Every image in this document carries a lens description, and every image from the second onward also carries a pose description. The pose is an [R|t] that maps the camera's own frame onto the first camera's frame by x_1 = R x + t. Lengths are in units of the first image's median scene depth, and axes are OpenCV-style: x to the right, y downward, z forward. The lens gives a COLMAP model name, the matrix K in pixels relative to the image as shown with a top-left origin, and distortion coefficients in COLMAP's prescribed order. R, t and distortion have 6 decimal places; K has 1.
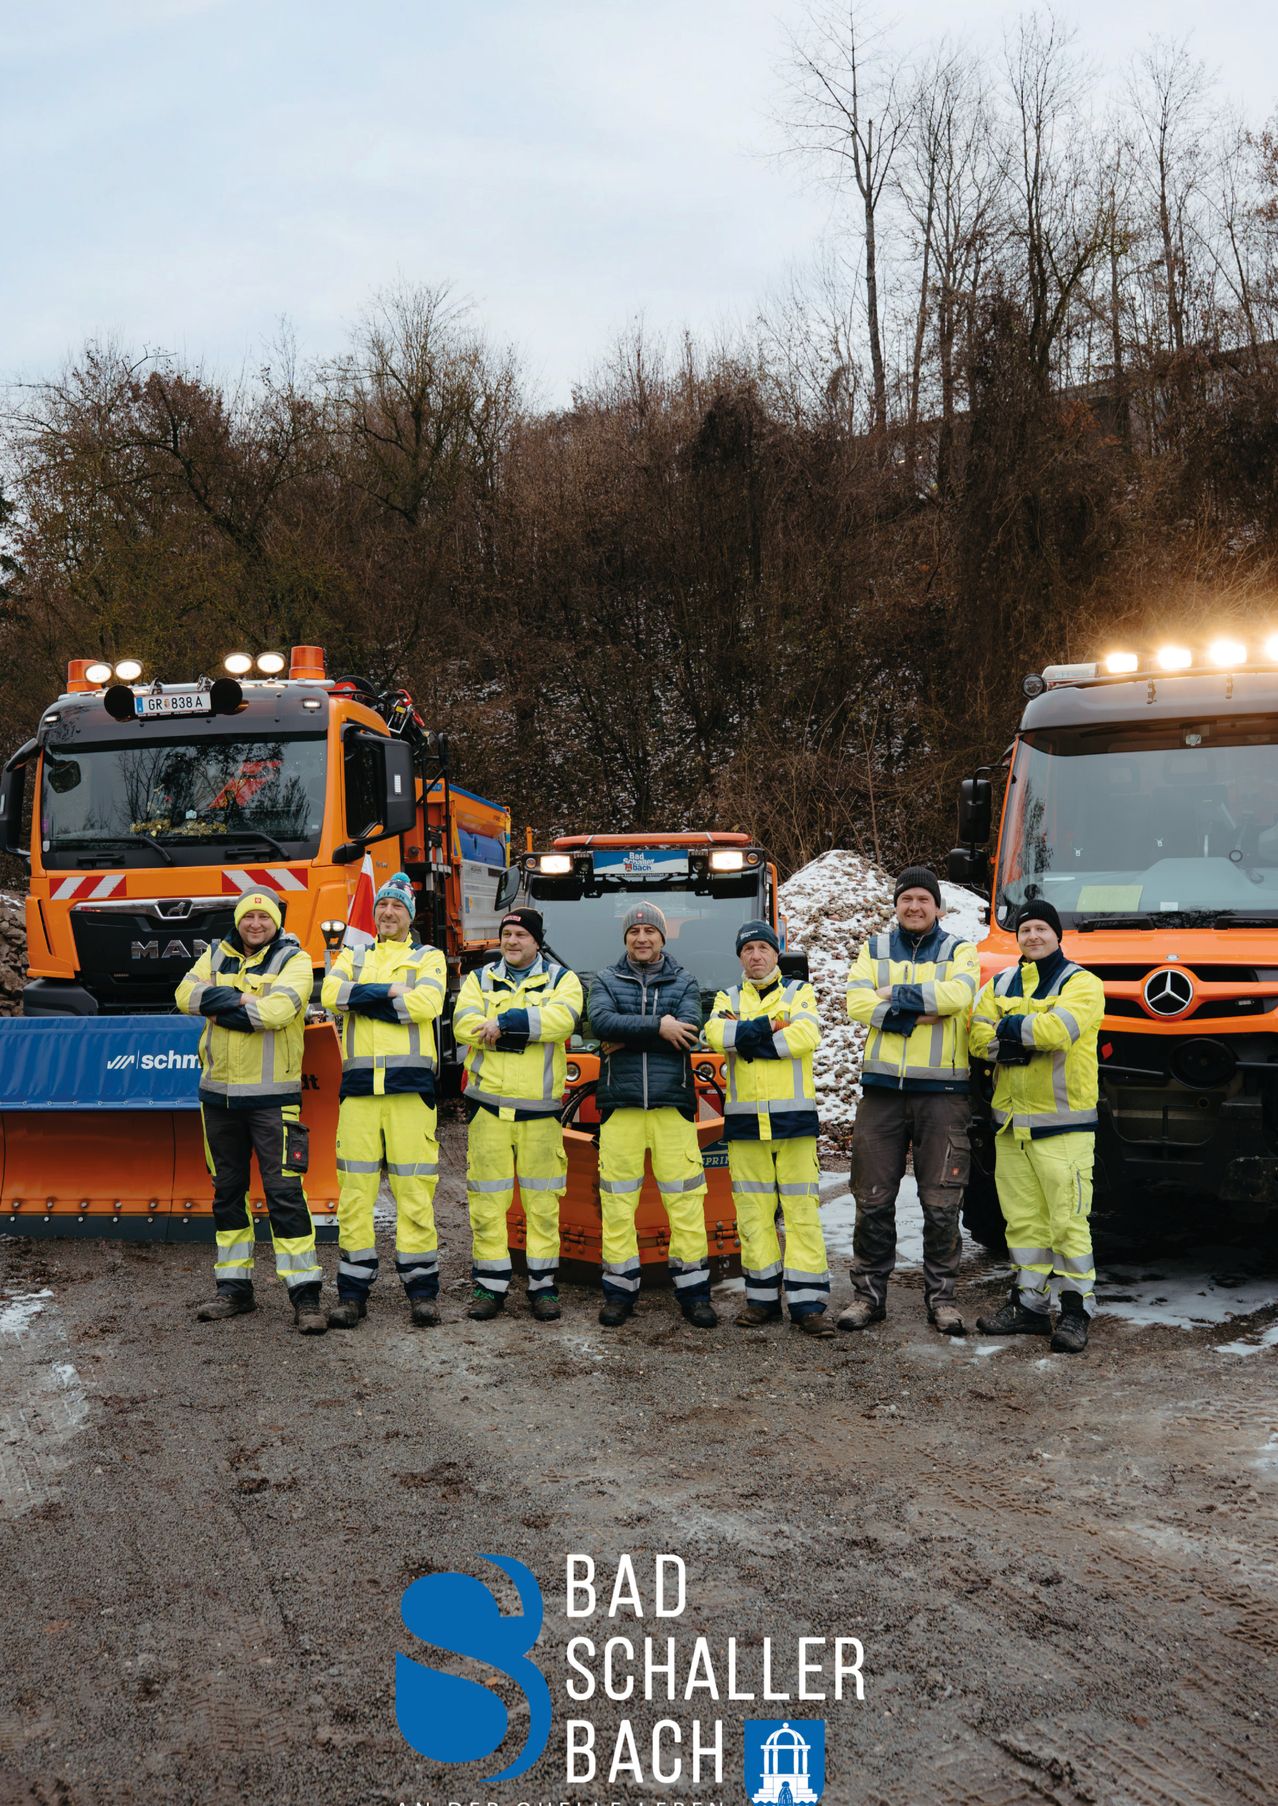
lens RADIAL K [[1371.3, 0, 632.6], [0, 1371.3, 881.5], [0, 0, 1]] dist [-0.097402, 0.006248]
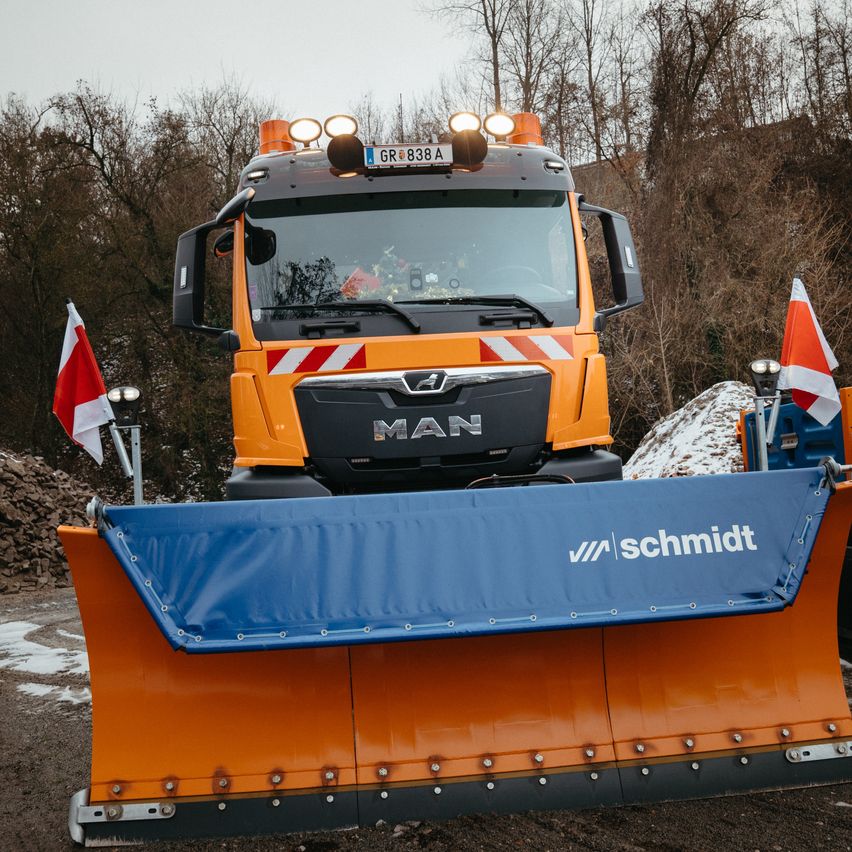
lens RADIAL K [[796.0, 0, 426.0], [0, 796.0, 426.0], [0, 0, 1]] dist [-0.095791, 0.012359]
pose [[0.990032, -0.020108, 0.139398, -0.391993], [0.025386, 0.999023, -0.036184, 0.064278], [-0.138534, 0.039362, 0.989575, 0.476216]]
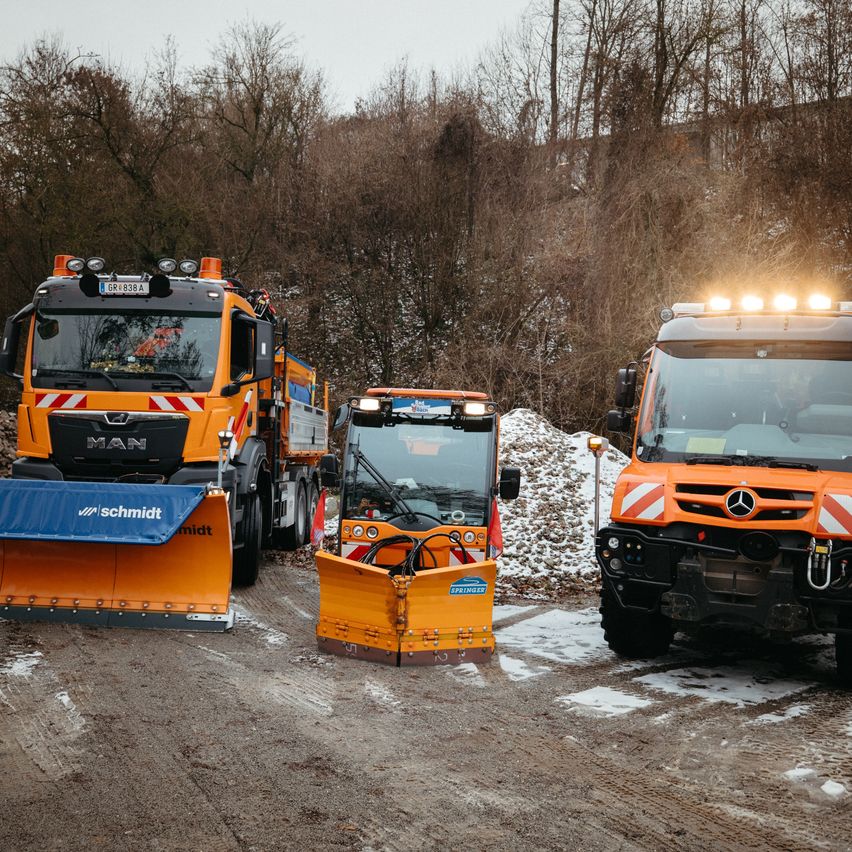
lens RADIAL K [[881.4, 0, 426.0], [0, 881.4, 426.0], [0, 0, 1]] dist [-0.052310, -0.032531]
pose [[0.996247, 0.061711, 0.060695, -0.039595], [-0.061889, 0.998082, 0.001050, 0.005991], [-0.060514, -0.004803, 0.998156, -0.036233]]
